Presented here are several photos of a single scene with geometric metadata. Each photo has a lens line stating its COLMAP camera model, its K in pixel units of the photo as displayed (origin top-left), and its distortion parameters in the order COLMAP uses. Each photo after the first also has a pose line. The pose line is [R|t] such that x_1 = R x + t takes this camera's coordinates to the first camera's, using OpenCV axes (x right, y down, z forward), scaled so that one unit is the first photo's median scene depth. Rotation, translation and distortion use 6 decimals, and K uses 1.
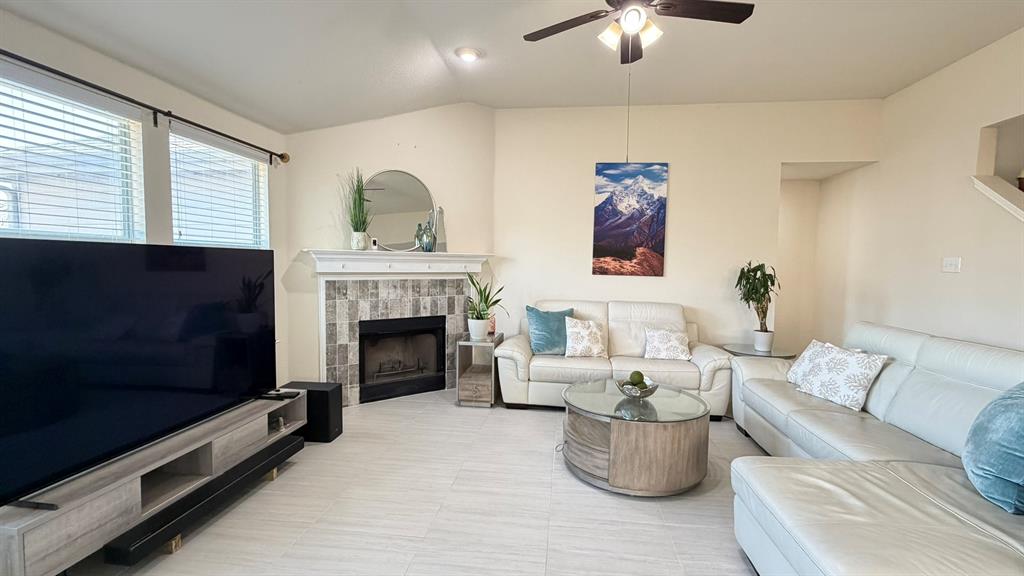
lens RADIAL K [[458.2, 0, 509.2], [0, 458.2, 289.6], [0, 0, 1]] dist [-0.002090, 0.000885]
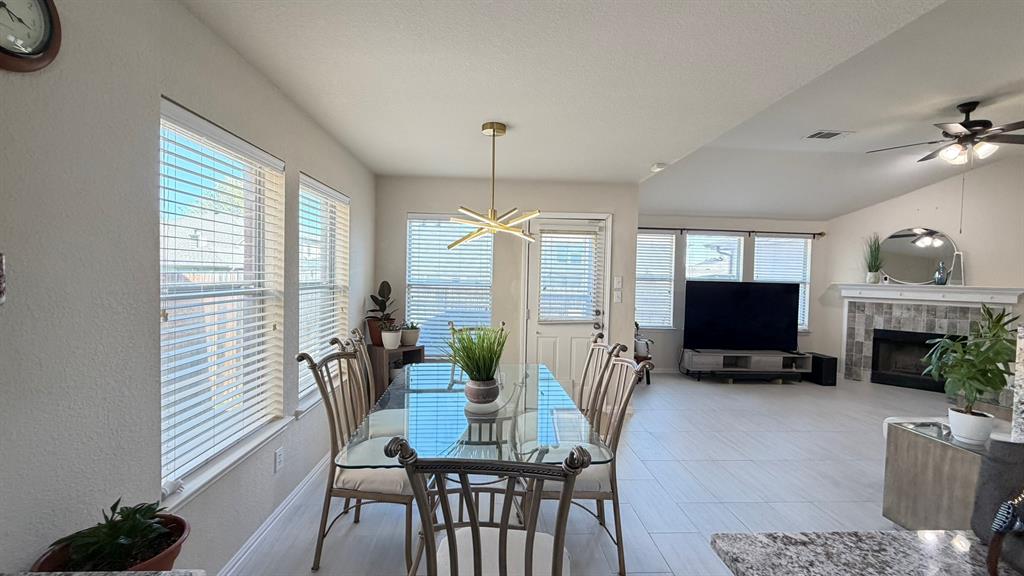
lens RADIAL K [[411.8, 0, 505.4], [0, 411.8, 288.9], [0, 0, 1]] dist [0.000569, 0.000216]
pose [[0.171719, 0.021724, -0.984906, 0.831320], [-0.080597, 0.996715, 0.007933, 0.023077], [0.981844, 0.078018, 0.172906, -0.480343]]
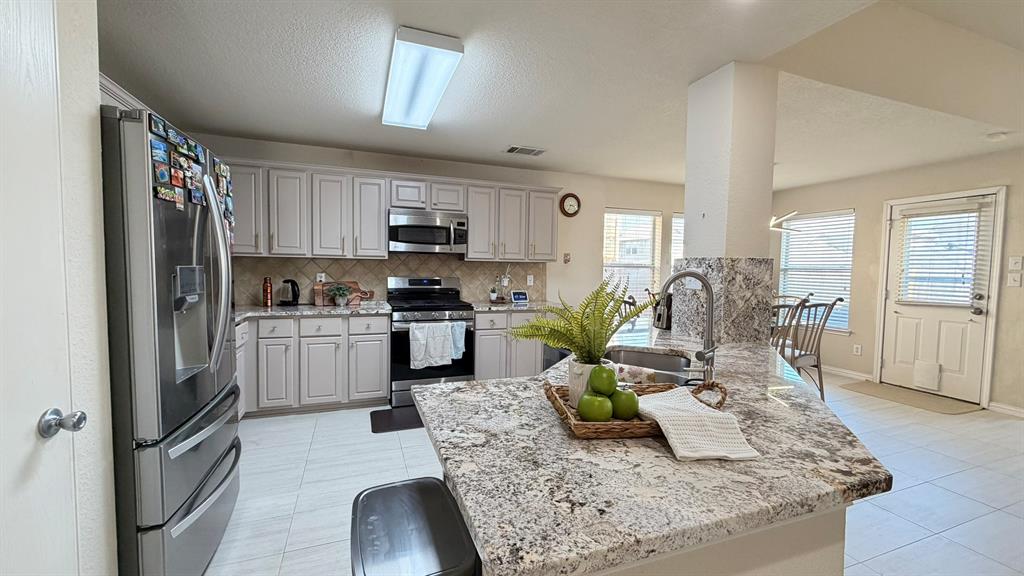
lens RADIAL K [[411.8, 0, 511.7], [0, 411.8, 287.0], [0, 0, 1]] dist [0.000569, 0.000216]
pose [[-0.885999, -0.002749, -0.463679, 1.248329], [-0.055340, 0.993462, 0.099855, 0.014682], [0.460373, 0.114131, -0.880358, 0.267155]]
